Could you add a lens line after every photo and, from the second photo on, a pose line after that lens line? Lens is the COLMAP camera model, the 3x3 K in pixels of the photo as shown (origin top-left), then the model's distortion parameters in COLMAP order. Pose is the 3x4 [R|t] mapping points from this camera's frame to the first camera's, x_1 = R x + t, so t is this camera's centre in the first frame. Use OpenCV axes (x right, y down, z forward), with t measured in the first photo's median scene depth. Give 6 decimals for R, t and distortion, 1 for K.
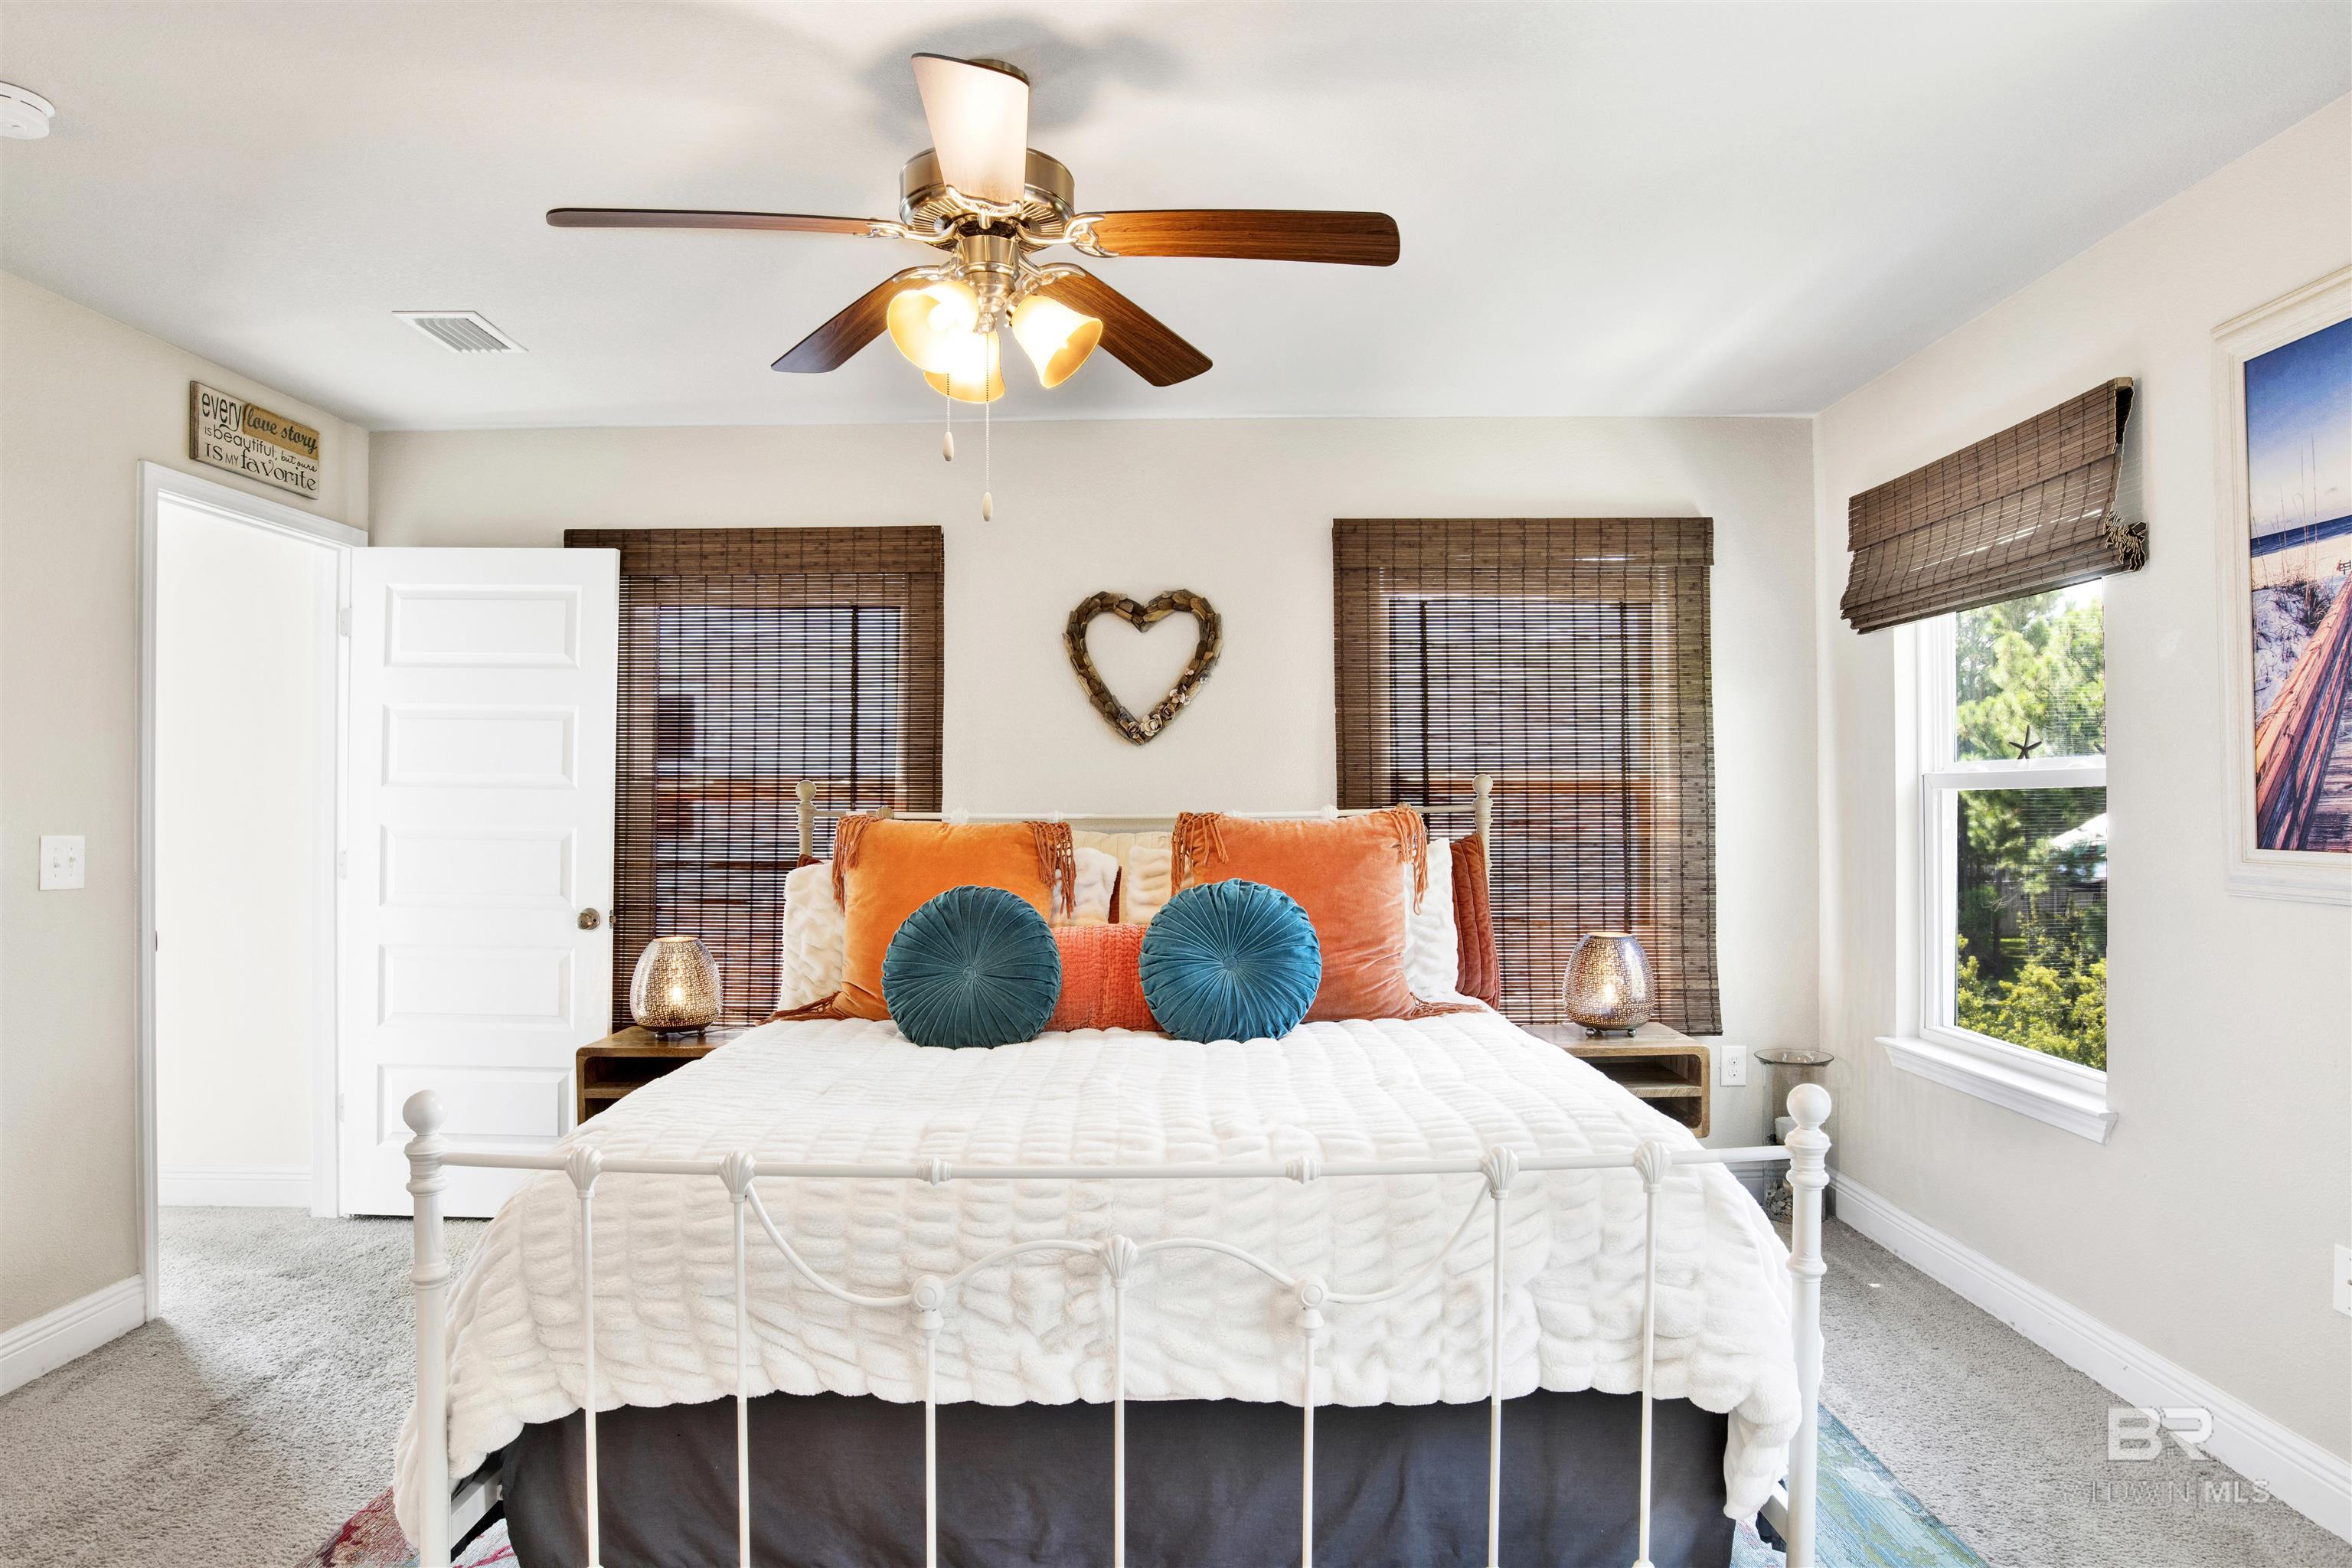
lens RADIAL K [[1423.4, 0, 1221.6], [0, 1423.4, 778.2], [0, 0, 1]] dist [-0.024934, 0.003308]
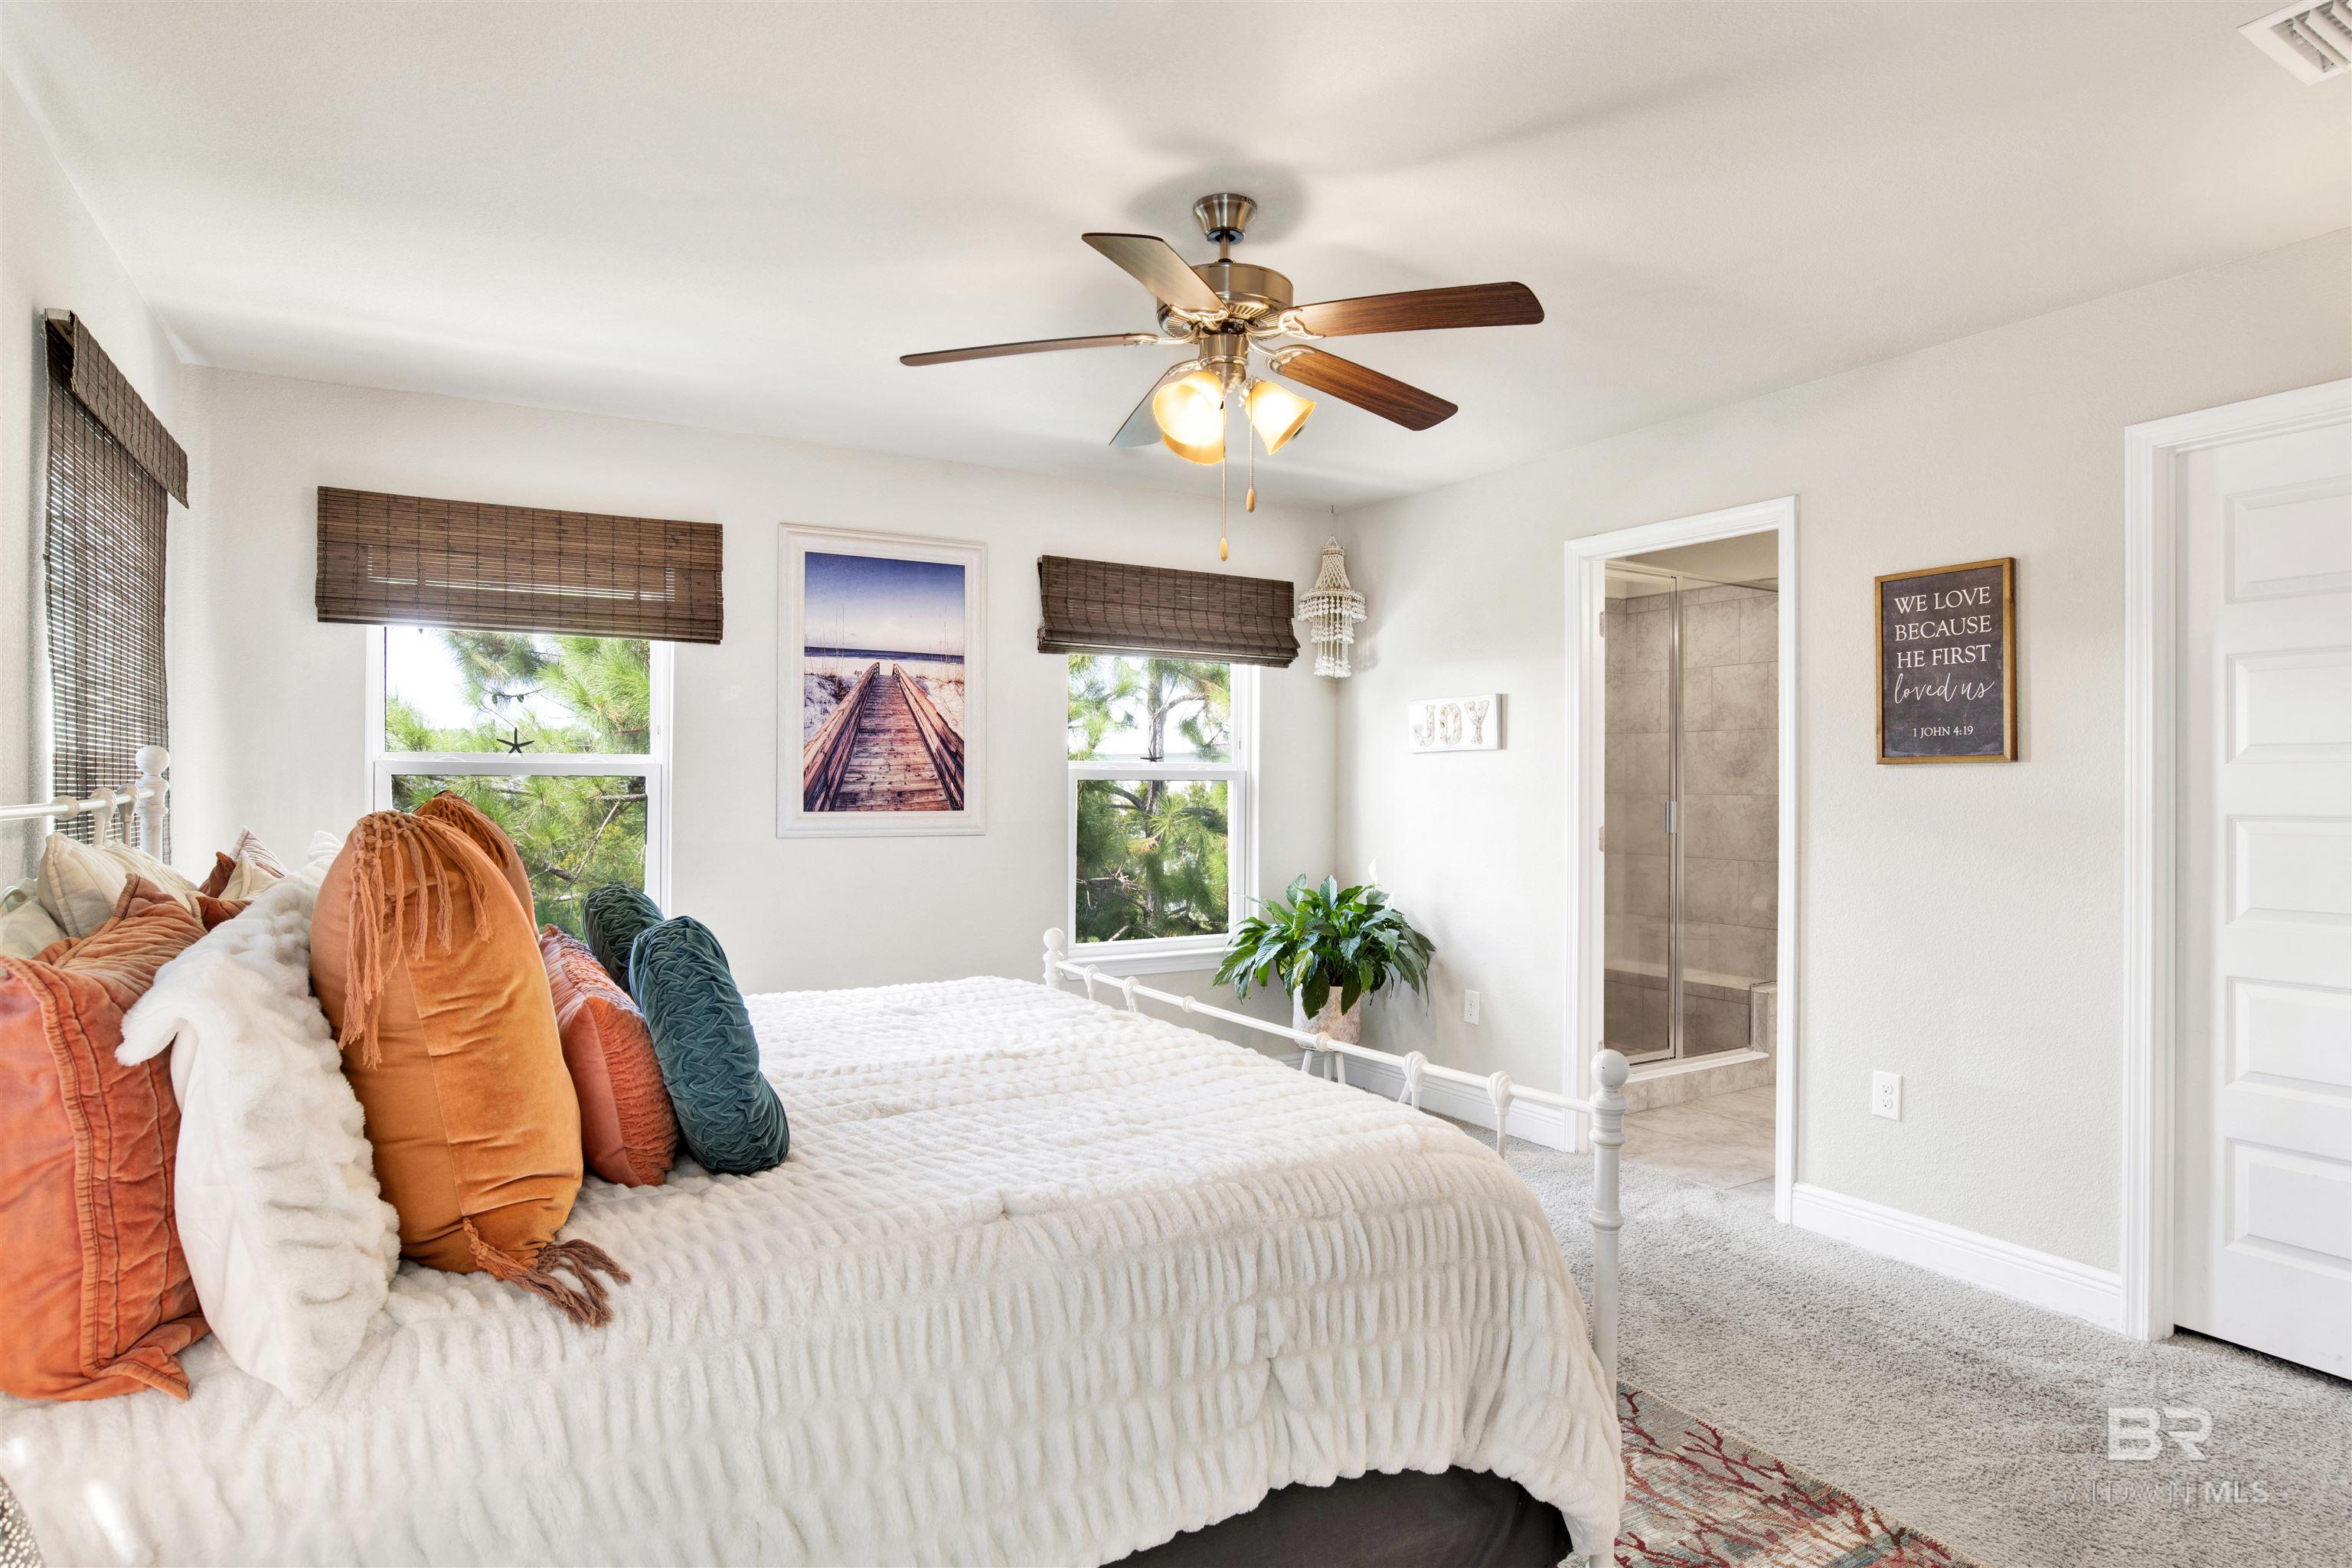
lens RADIAL K [[1272.3, 0, 1176.0], [0, 1272.3, 784.0], [0, 0, 1]] dist [-0.121586, -0.000089]
pose [[-0.500495, -0.002461, 0.865736, -0.997802], [-0.017732, 0.999815, -0.007409, 0.017528], [-0.865558, -0.019060, -0.500447, 1.442849]]
